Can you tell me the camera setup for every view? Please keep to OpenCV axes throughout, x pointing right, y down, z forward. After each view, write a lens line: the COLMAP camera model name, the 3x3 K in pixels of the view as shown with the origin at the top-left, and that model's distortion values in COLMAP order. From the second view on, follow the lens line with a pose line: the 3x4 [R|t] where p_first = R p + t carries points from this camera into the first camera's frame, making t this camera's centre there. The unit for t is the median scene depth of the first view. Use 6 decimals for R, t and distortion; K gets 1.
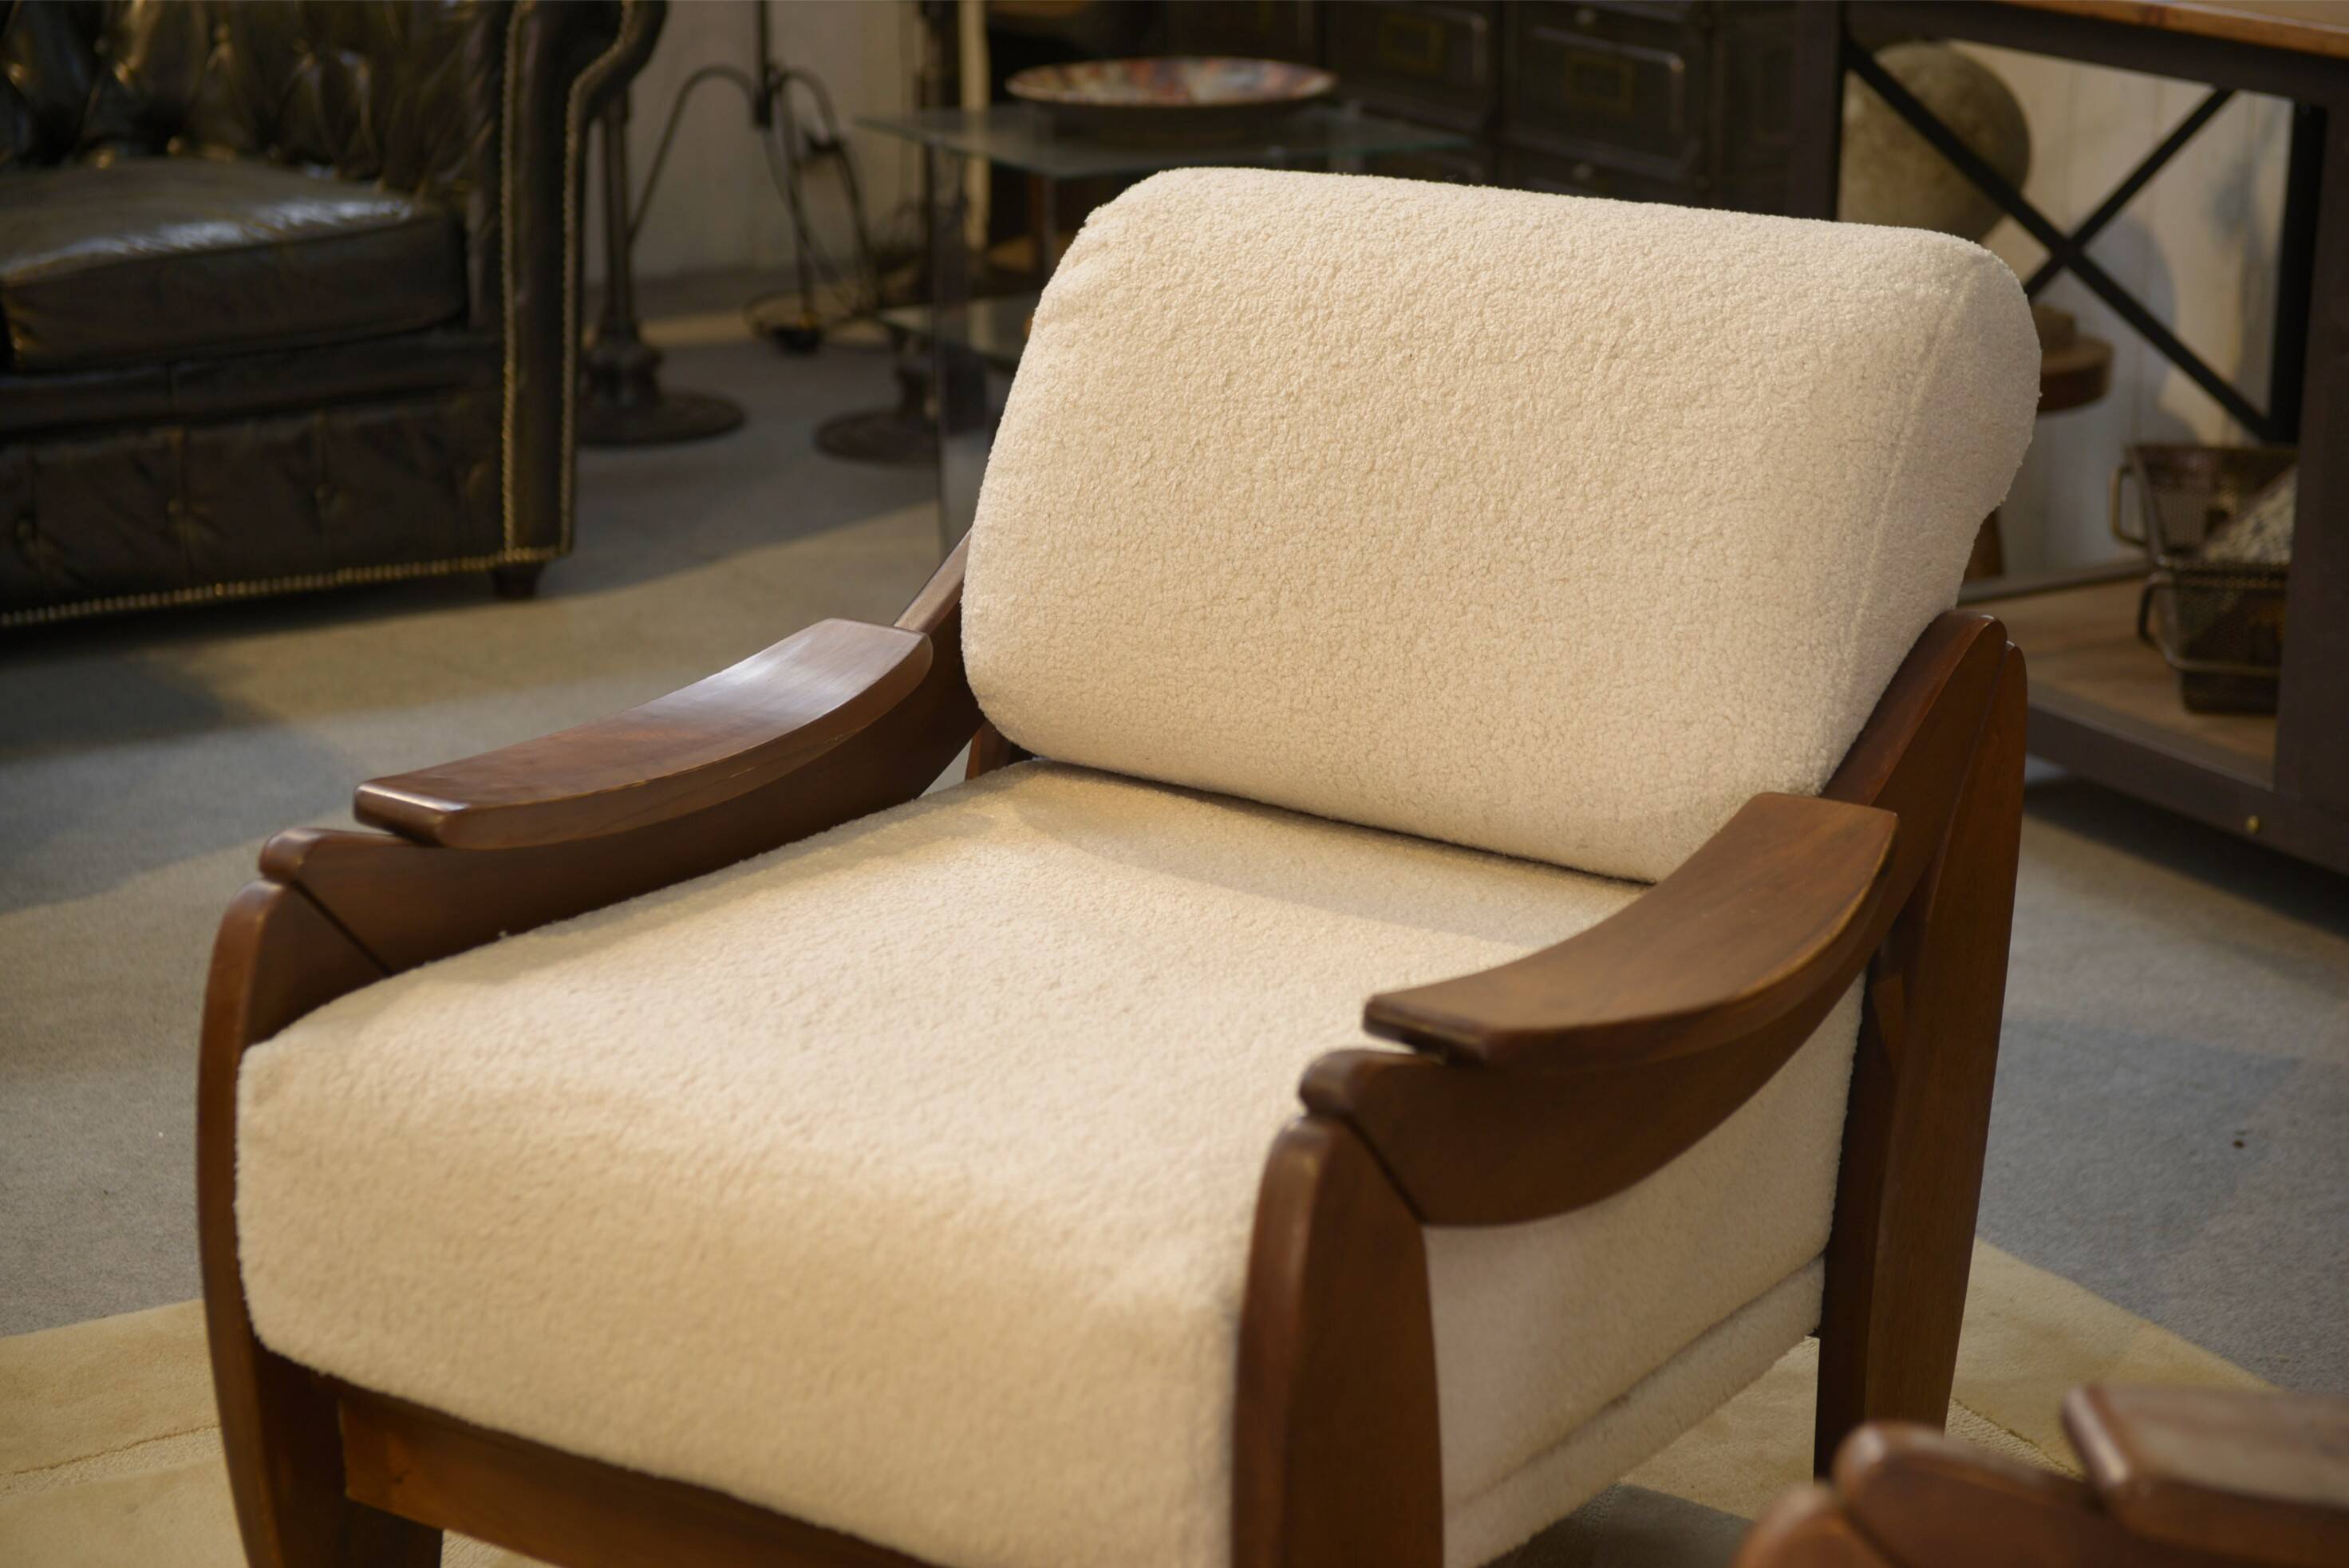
lens RADIAL K [[4482.0, 0, 1193.0], [0, 4482.0, 776.3], [0, 0, 1]] dist [0.132260, -0.365281]
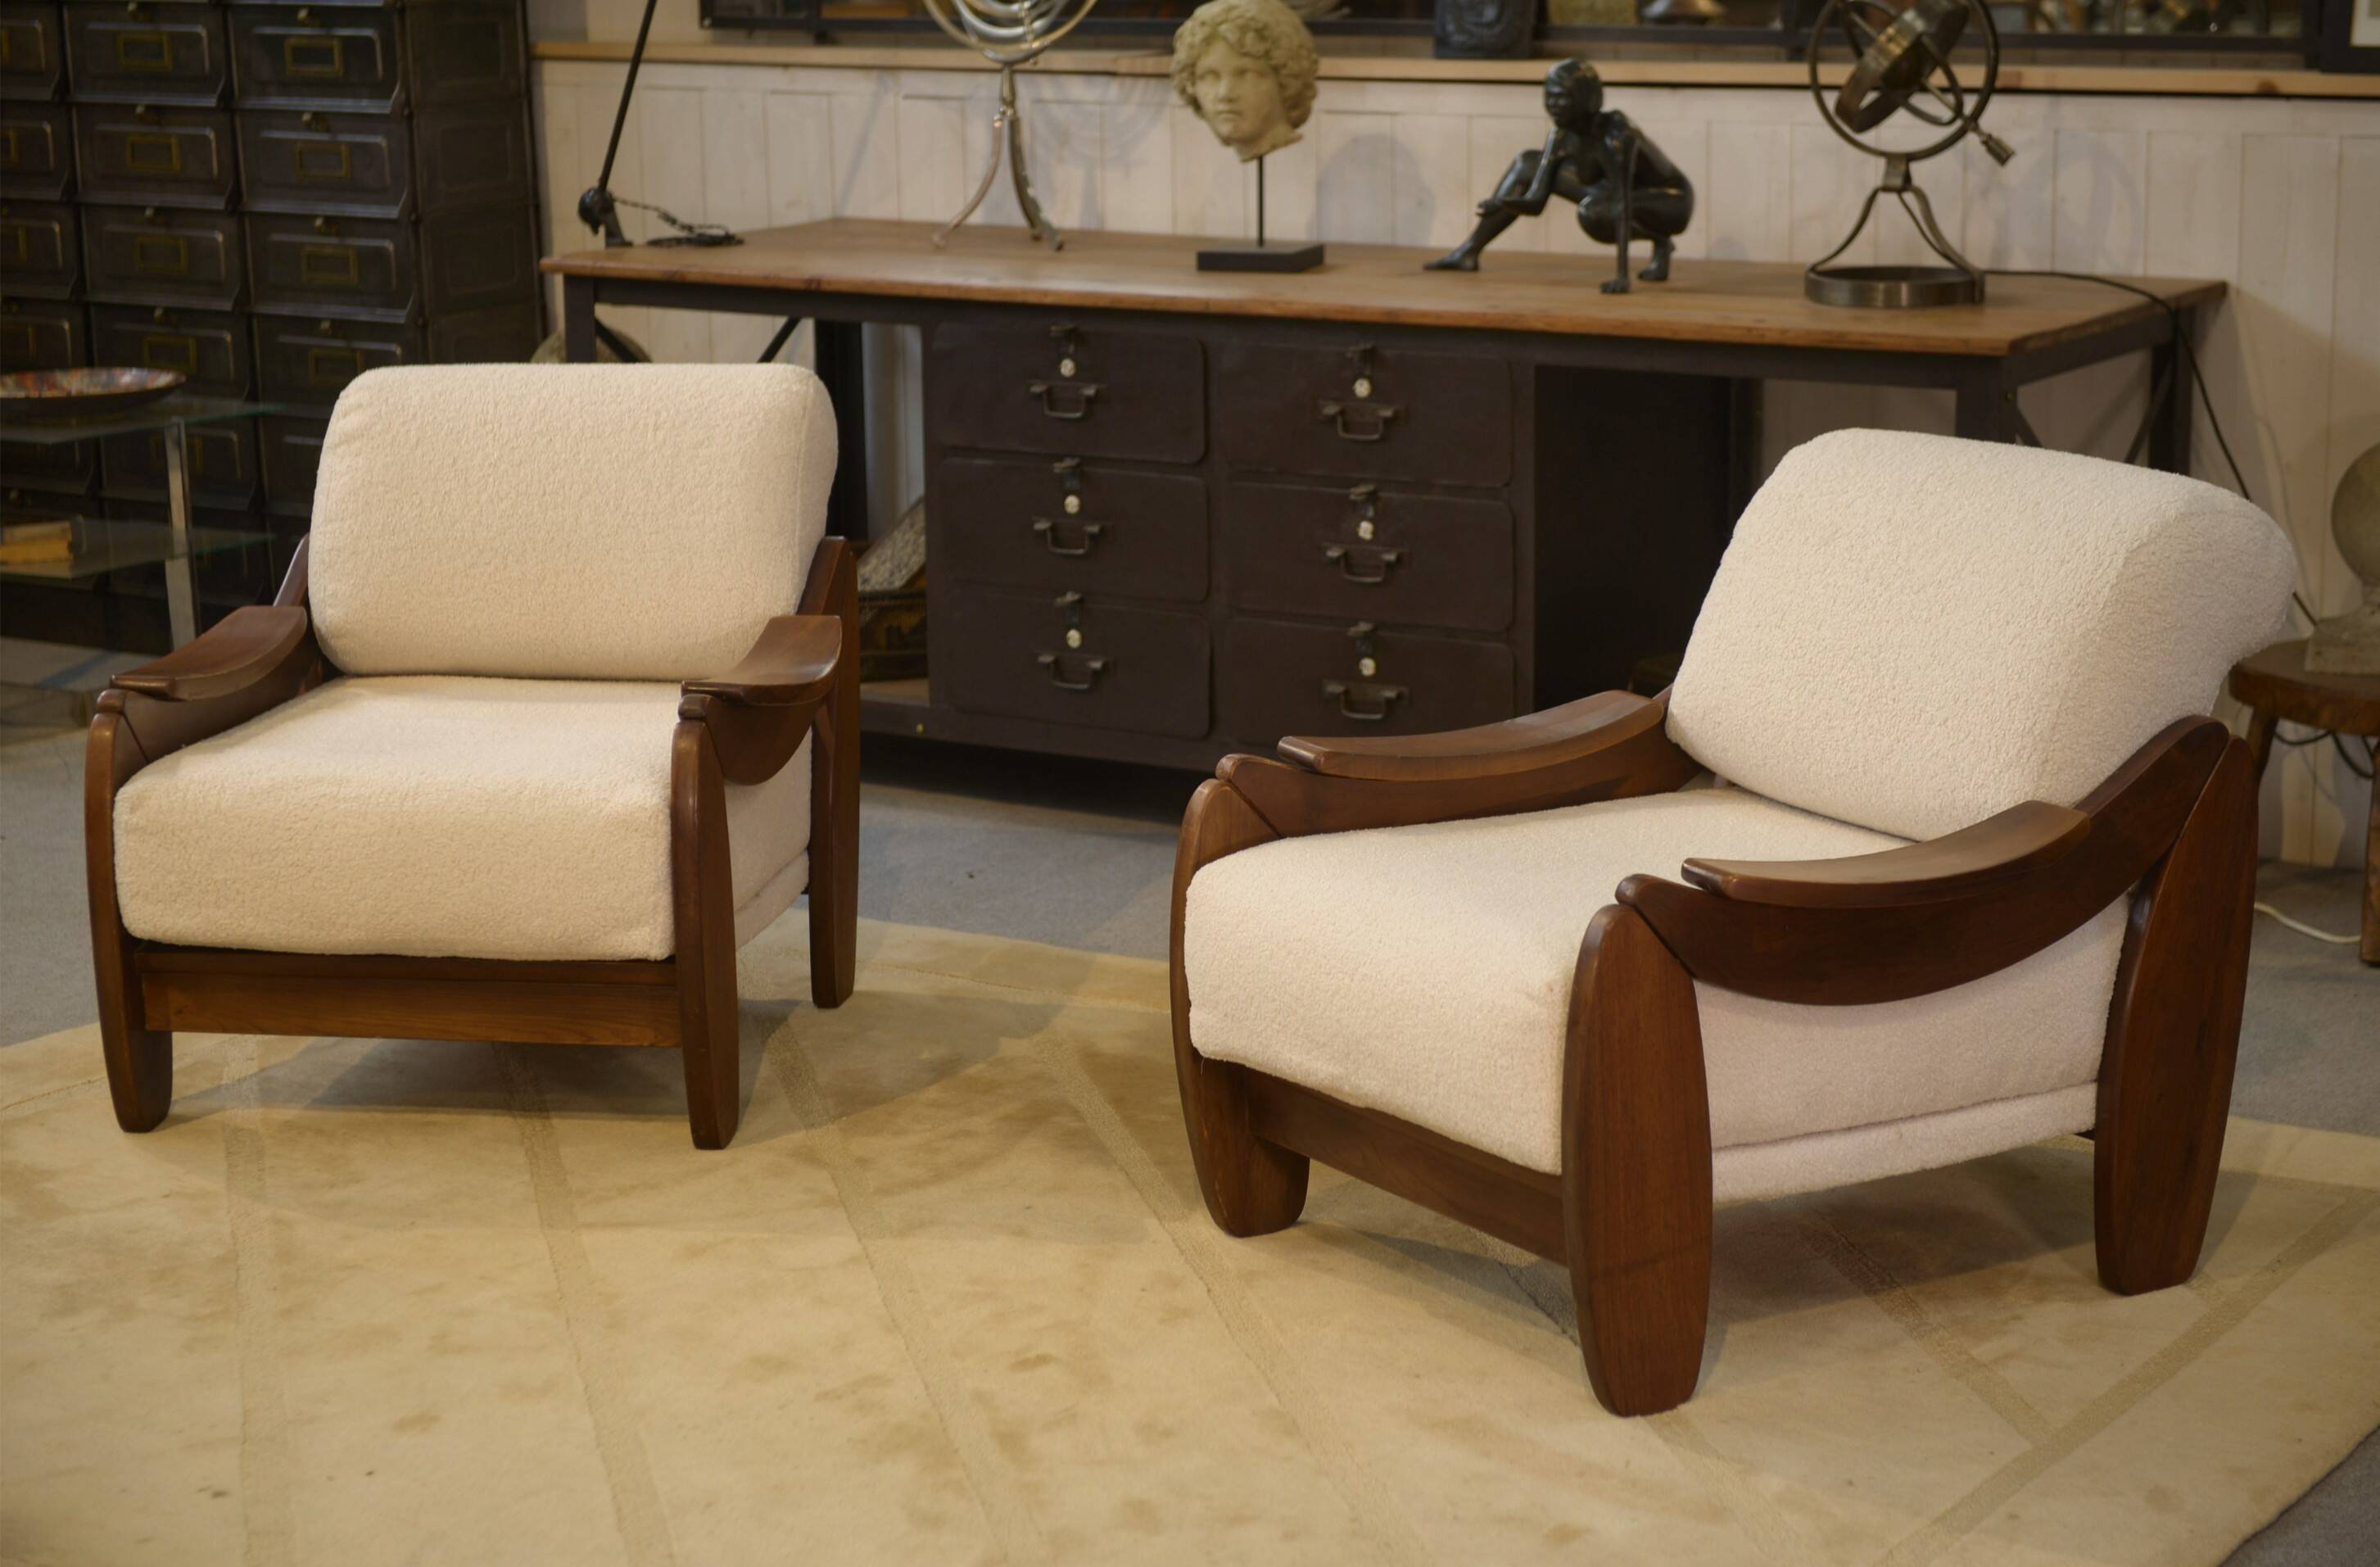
lens RADIAL K [[4597.2, 0, 1230.3], [0, 4597.2, 797.7], [0, 0, 1]] dist [0.139625, -0.394196]
pose [[0.891279, -0.110913, 0.439681, -0.674409], [0.145383, 0.988334, -0.045391, 0.203090], [-0.429518, 0.104378, 0.897006, -1.001982]]
